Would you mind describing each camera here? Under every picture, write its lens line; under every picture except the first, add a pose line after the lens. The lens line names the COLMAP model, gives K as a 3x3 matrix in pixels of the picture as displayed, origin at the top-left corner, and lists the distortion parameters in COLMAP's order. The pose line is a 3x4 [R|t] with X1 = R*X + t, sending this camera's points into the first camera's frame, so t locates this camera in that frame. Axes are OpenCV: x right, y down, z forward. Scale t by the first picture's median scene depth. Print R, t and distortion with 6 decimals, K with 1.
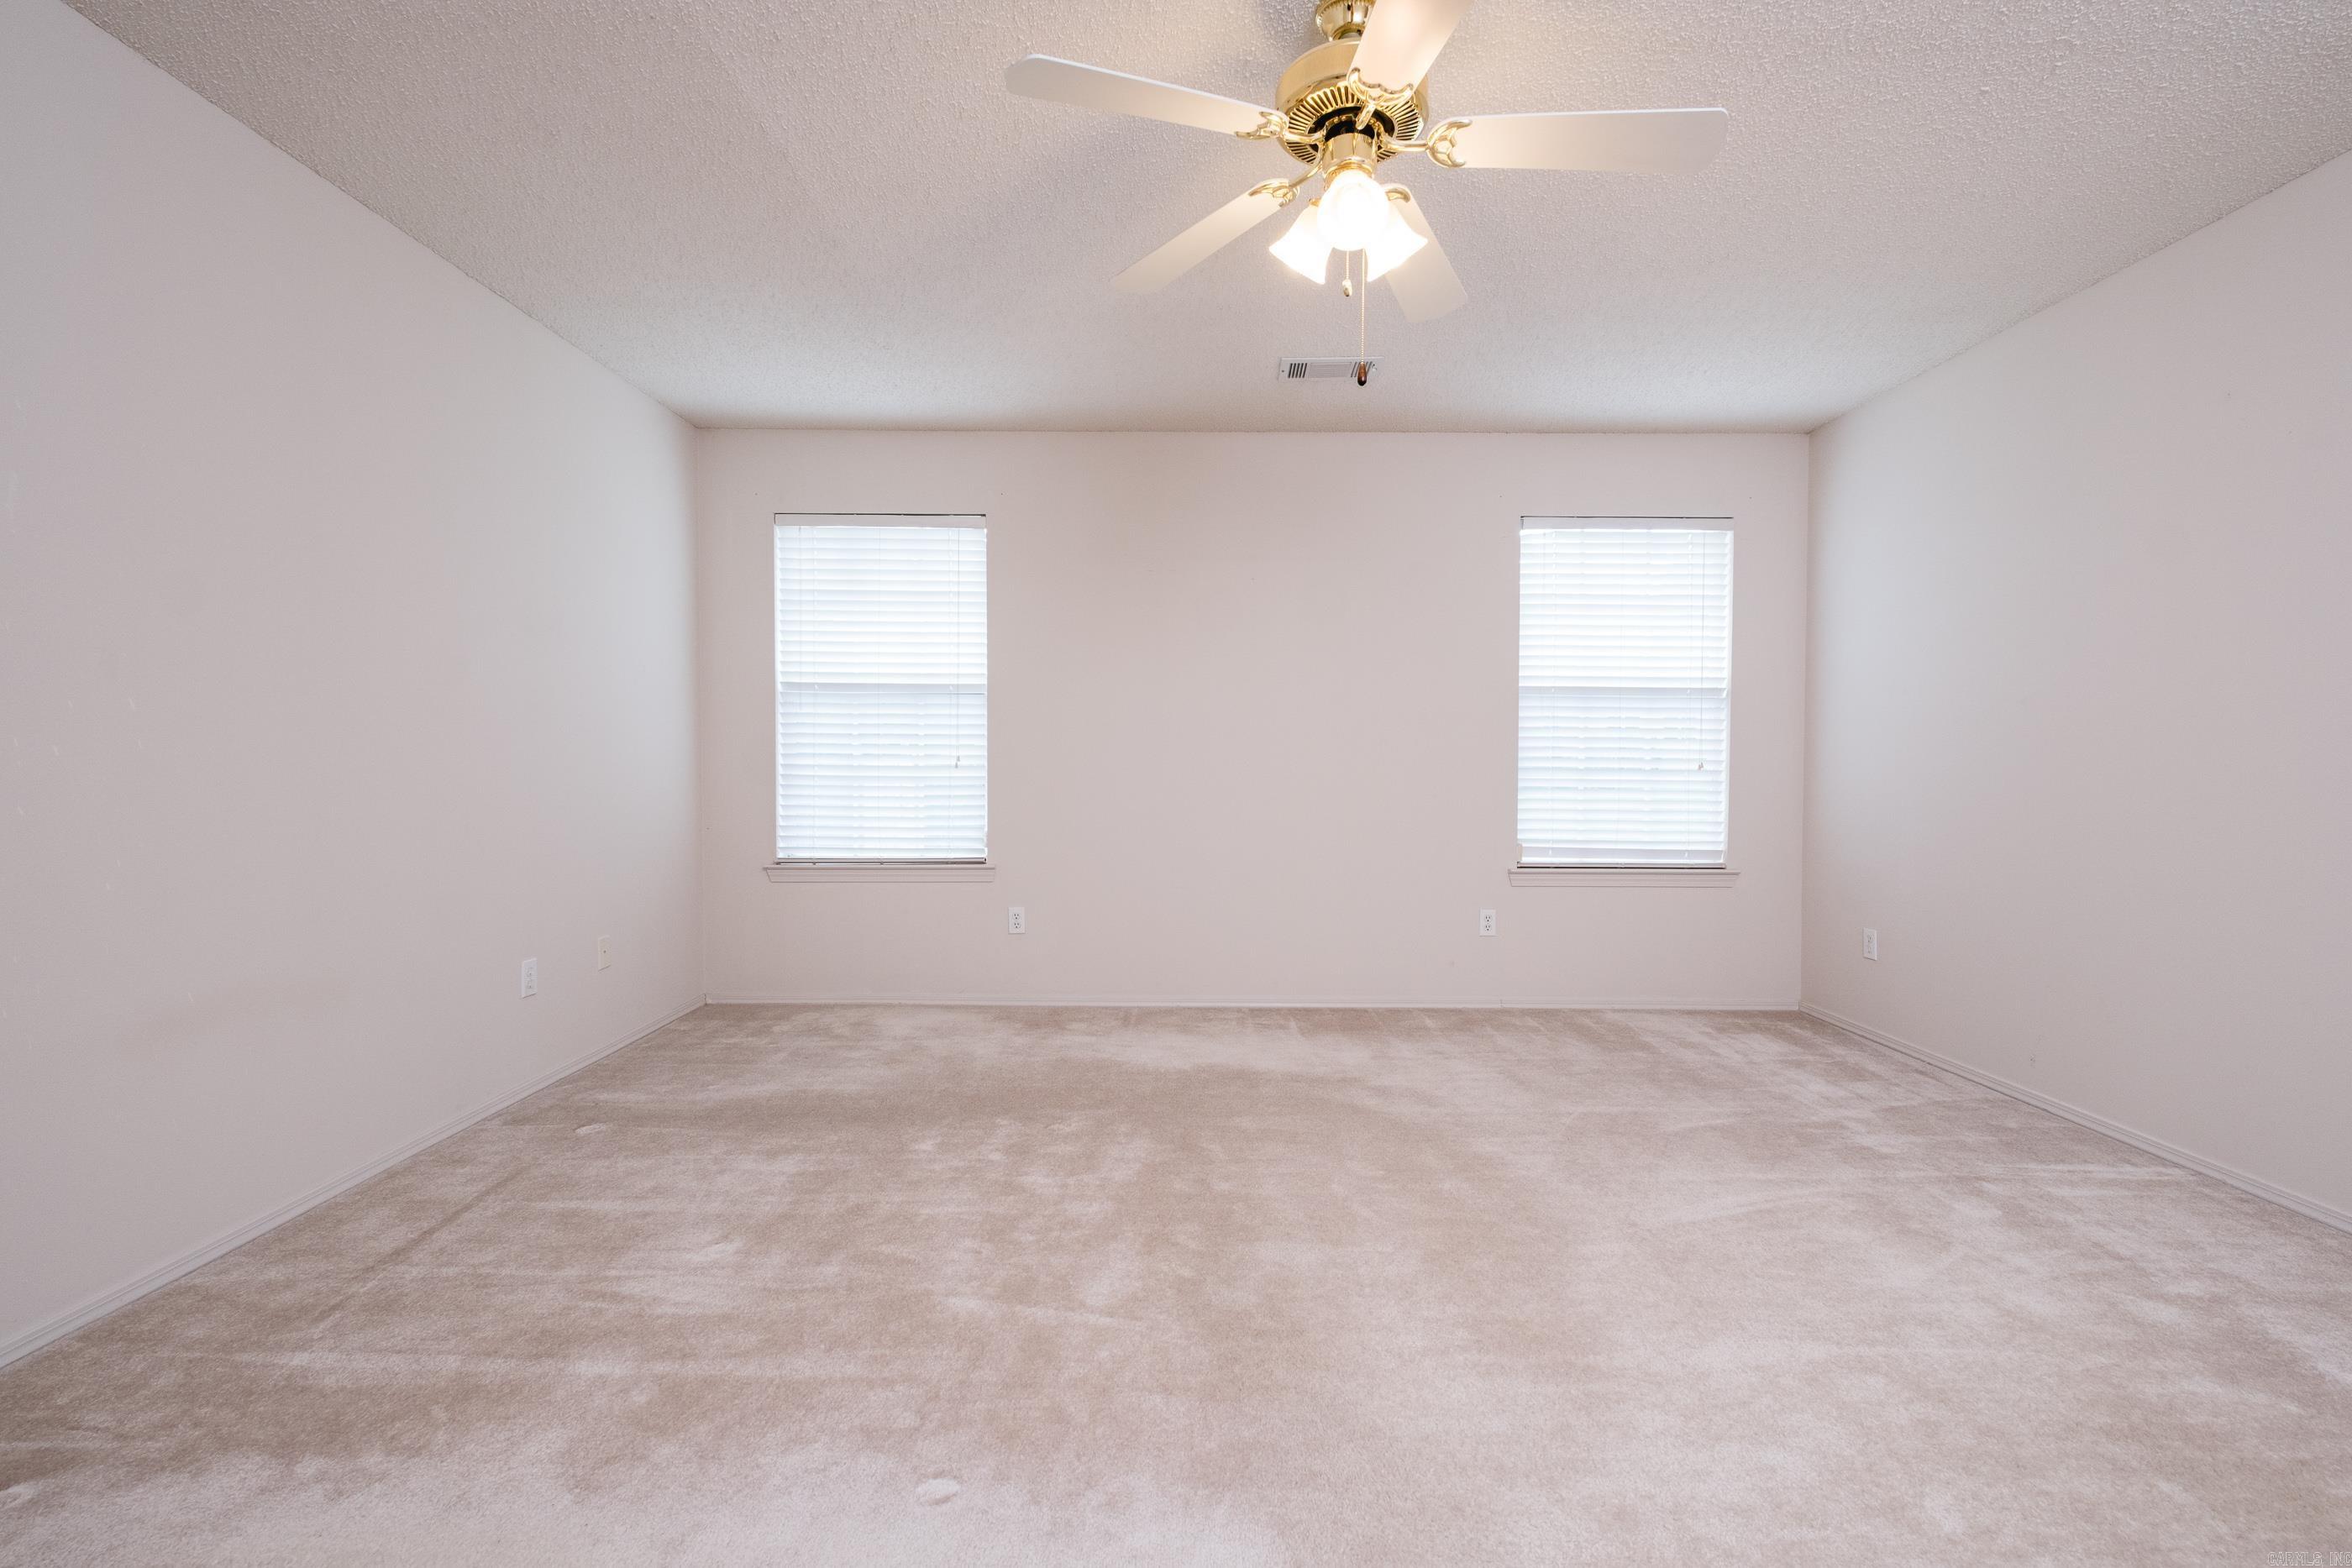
lens RADIAL K [[1031.3, 0, 1181.2], [0, 1031.3, 803.4], [0, 0, 1]] dist [0.000213, -0.000857]
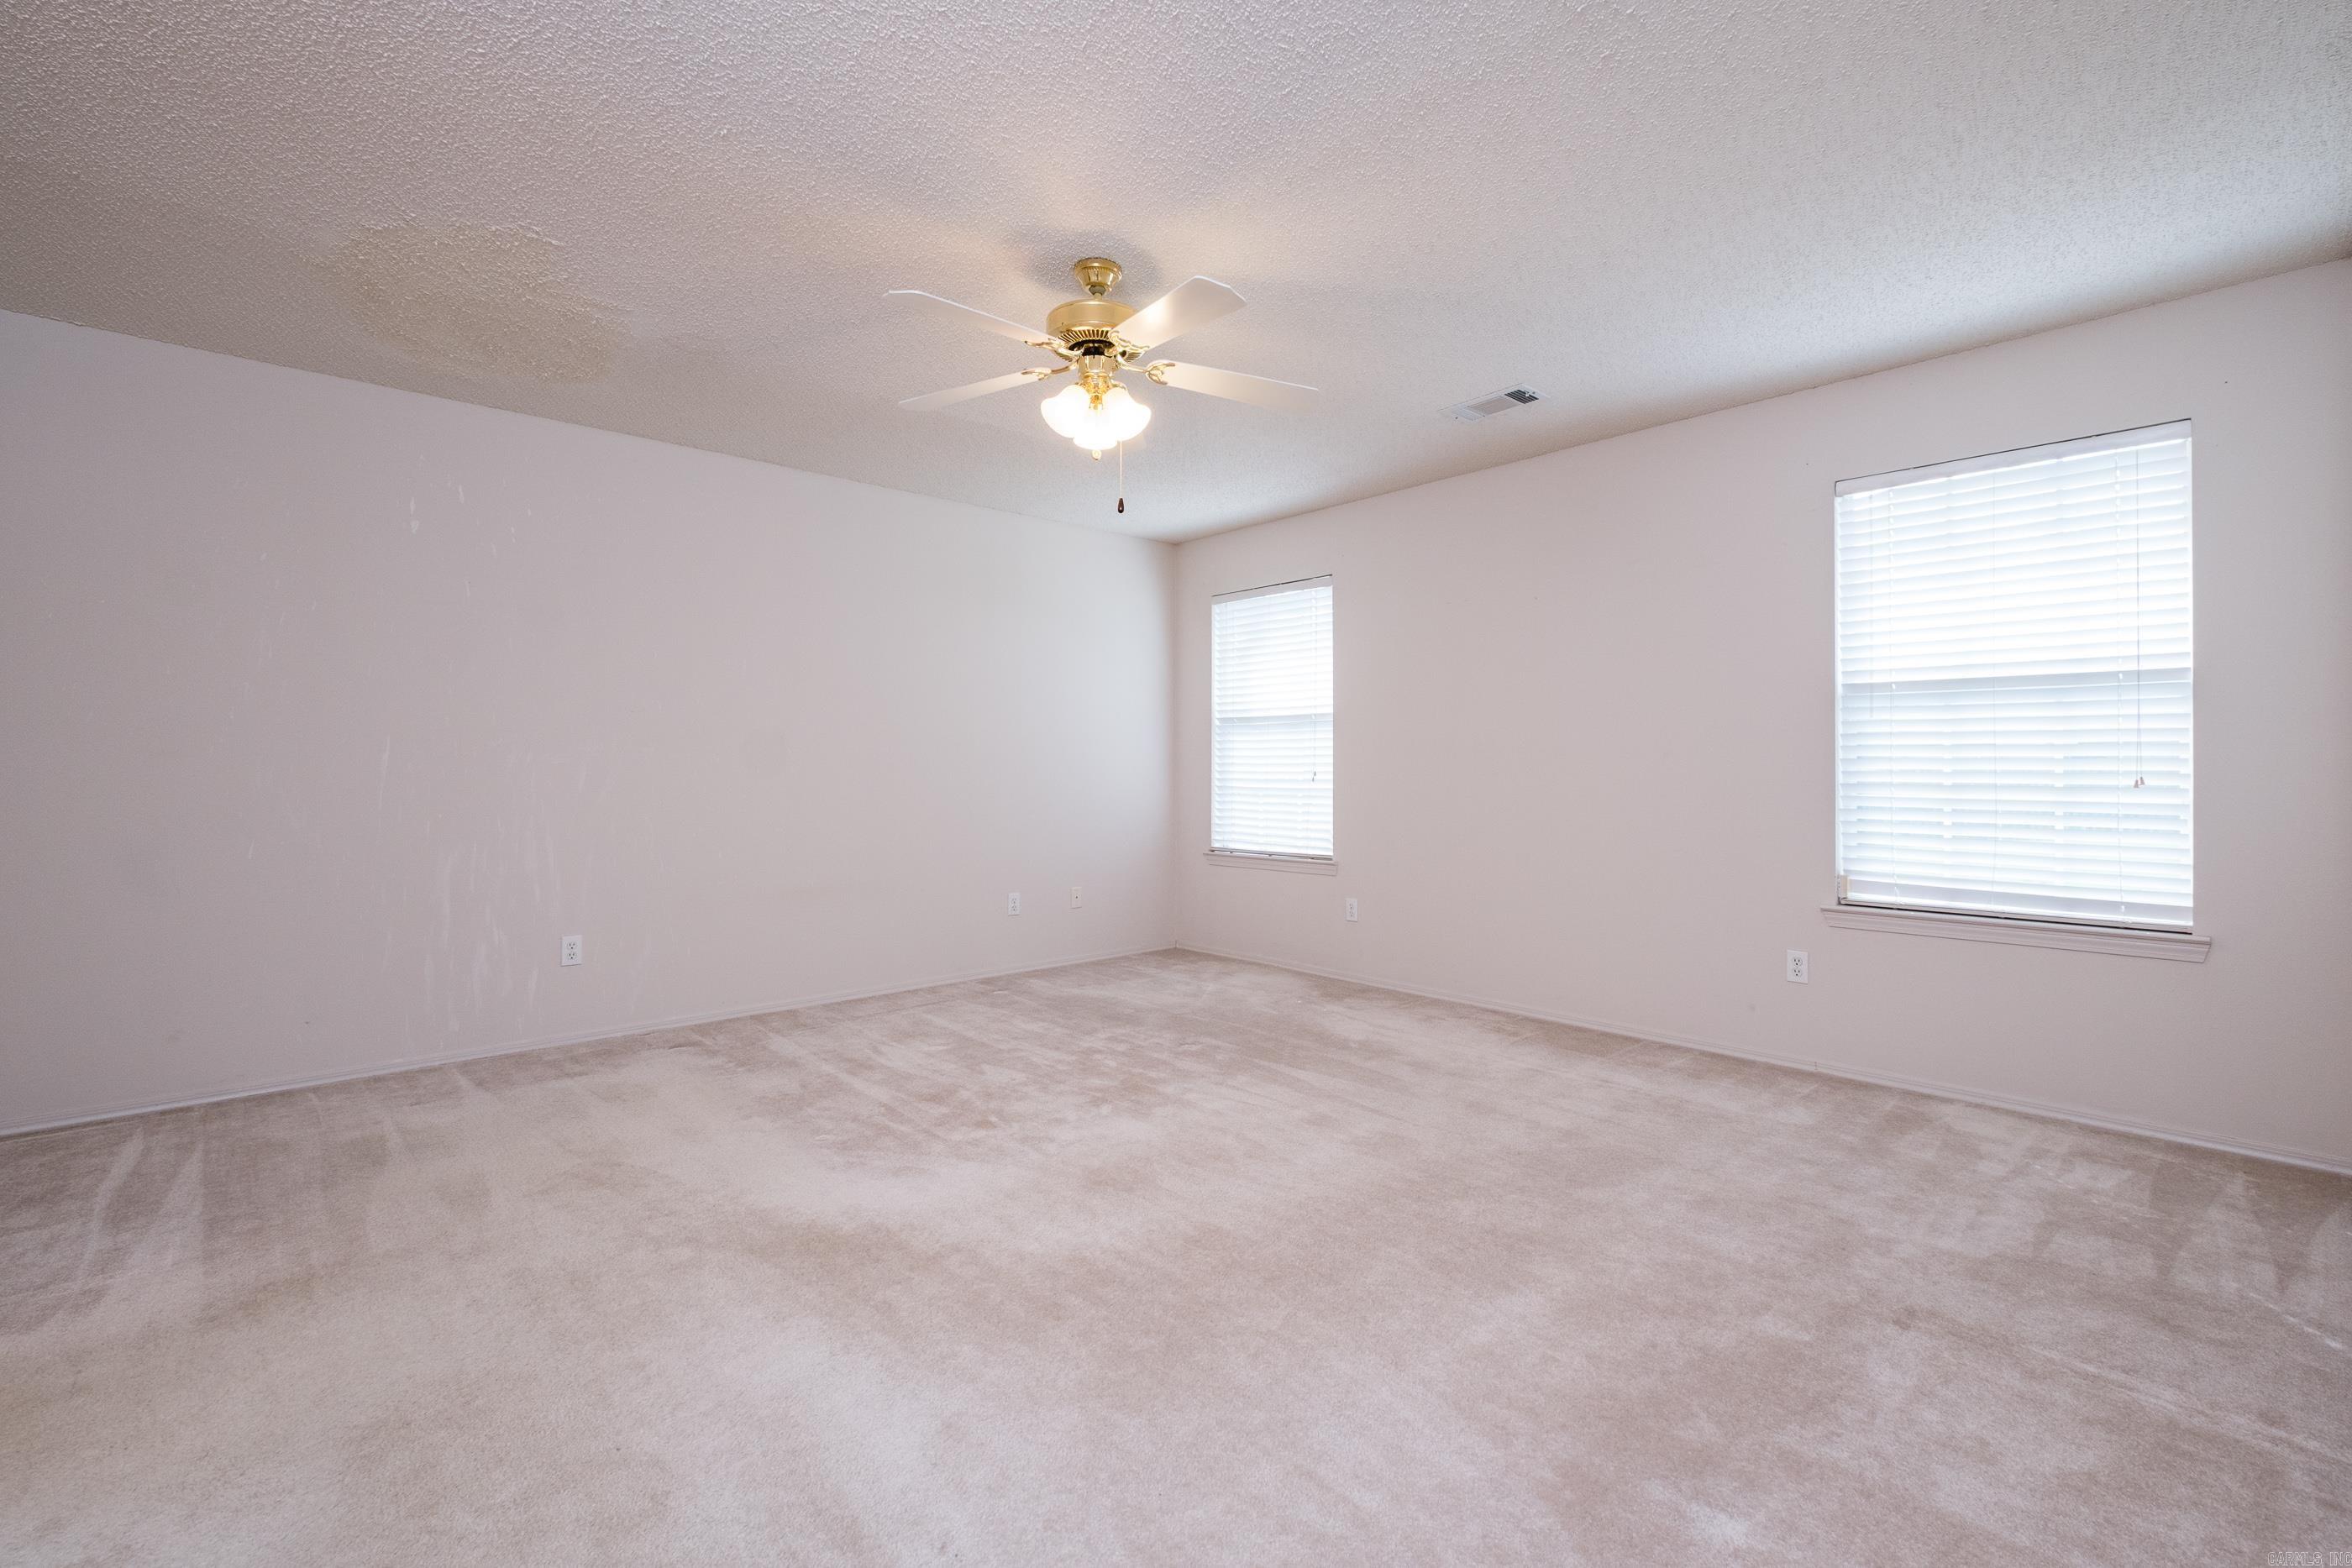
lens RADIAL K [[1032.5, 0, 1176.0], [0, 1032.5, 784.0], [0, 0, 1]] dist [-0.000672, -0.000139]
pose [[0.667433, 0.005352, -0.744650, 0.590786], [-0.034116, 0.999144, -0.023398, 0.003437], [0.743888, 0.041021, 0.667044, 0.052554]]
